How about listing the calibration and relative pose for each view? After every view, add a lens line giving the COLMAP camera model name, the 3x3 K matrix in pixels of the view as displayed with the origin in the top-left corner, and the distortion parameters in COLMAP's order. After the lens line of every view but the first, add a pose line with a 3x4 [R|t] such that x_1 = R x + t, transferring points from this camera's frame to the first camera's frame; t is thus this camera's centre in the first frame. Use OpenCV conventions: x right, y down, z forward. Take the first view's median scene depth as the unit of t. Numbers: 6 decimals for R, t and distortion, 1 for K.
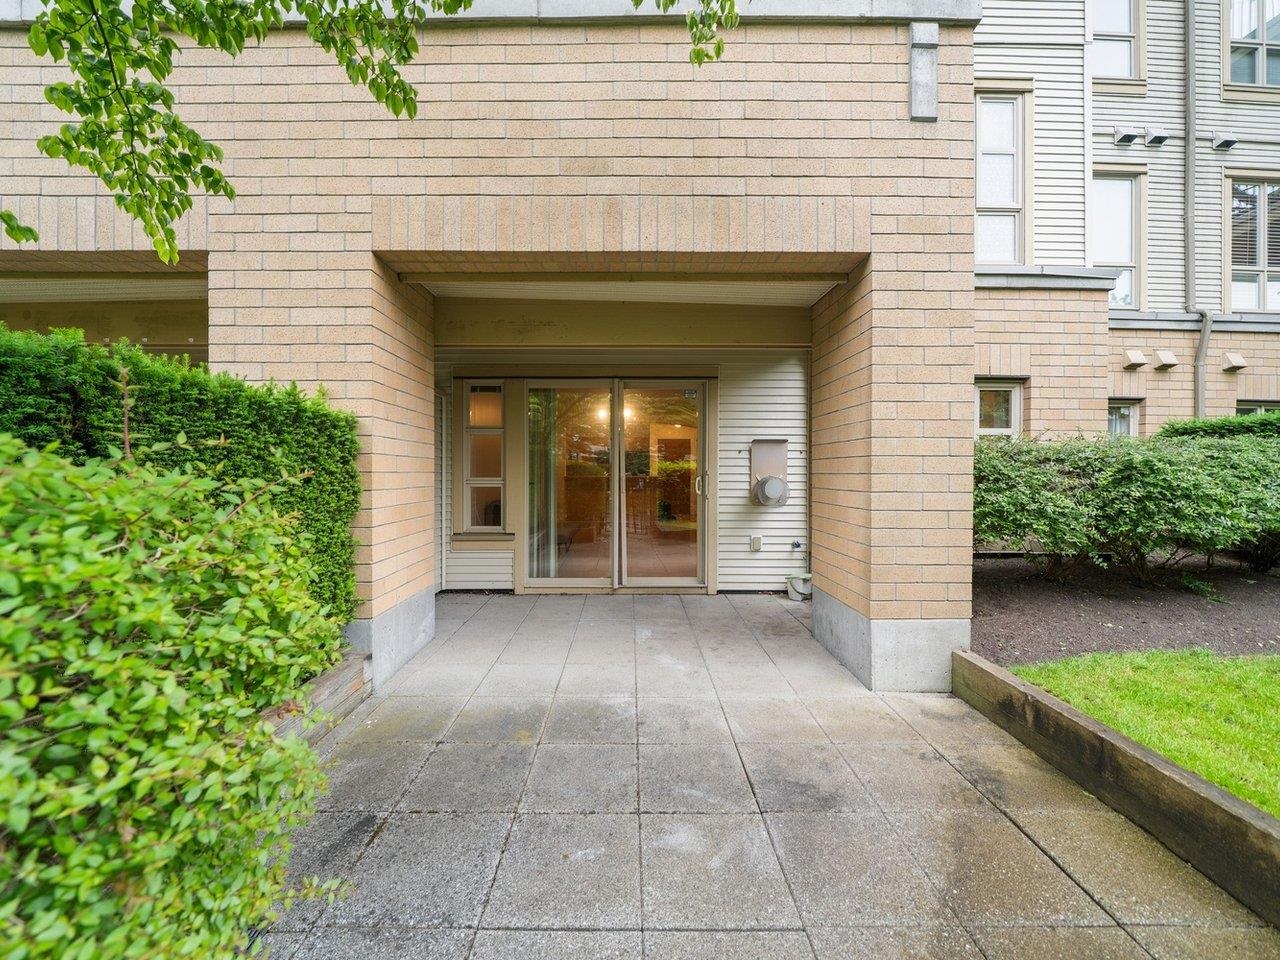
lens RADIAL K [[511.5, 0, 636.7], [0, 511.5, 492.9], [0, 0, 1]] dist [-0.019596, -0.000118]
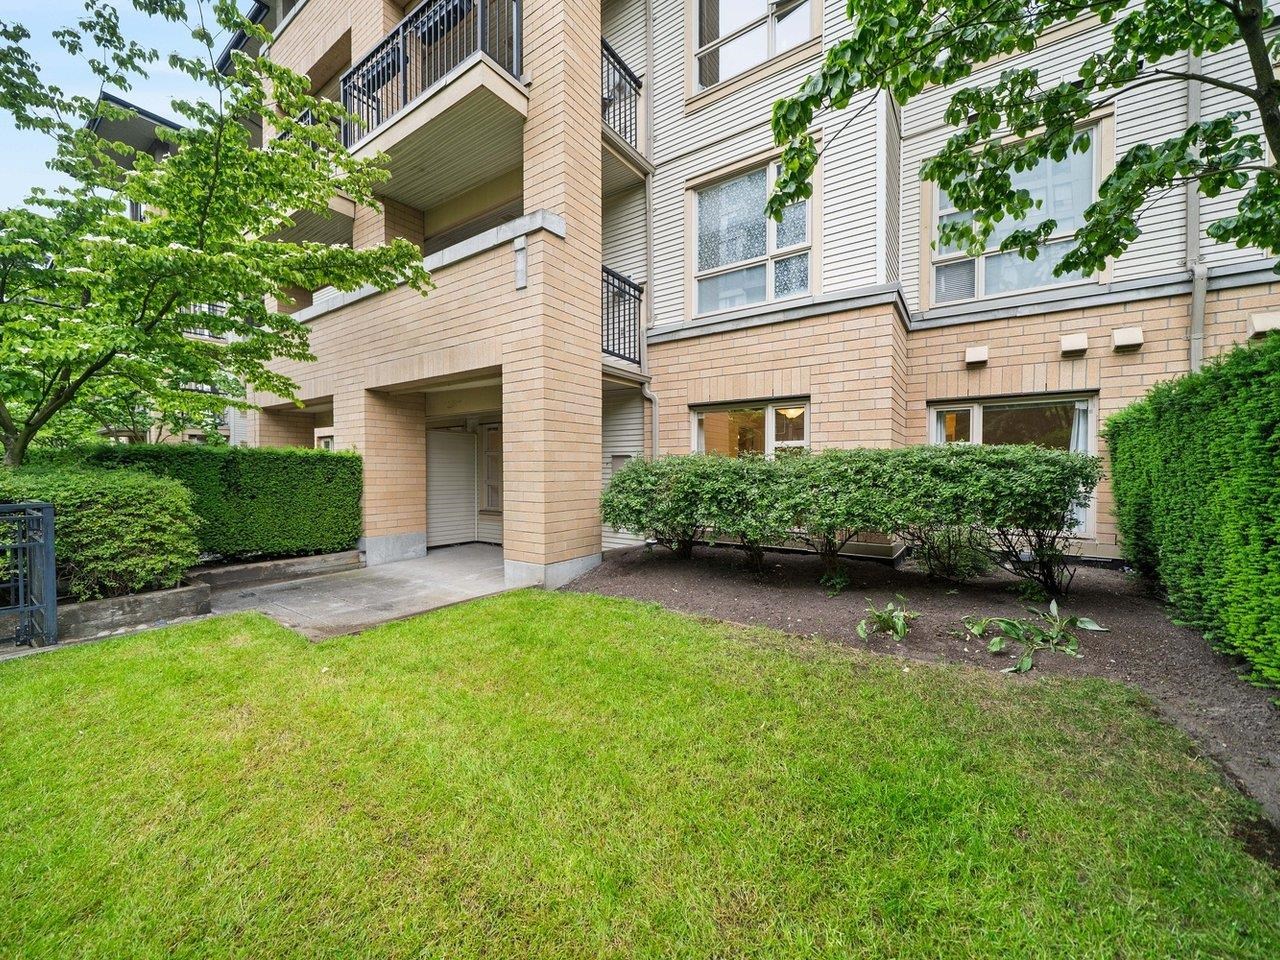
lens RADIAL K [[492.0, 0, 640.0], [0, 492.0, 480.0], [0, 0, 1]] dist [-0.001411, -0.000107]
pose [[0.820888, 0.007357, -0.571041, 1.099019], [-0.022991, 0.999532, -0.020173, -0.006556], [0.570626, 0.029688, 0.820673, -0.120101]]
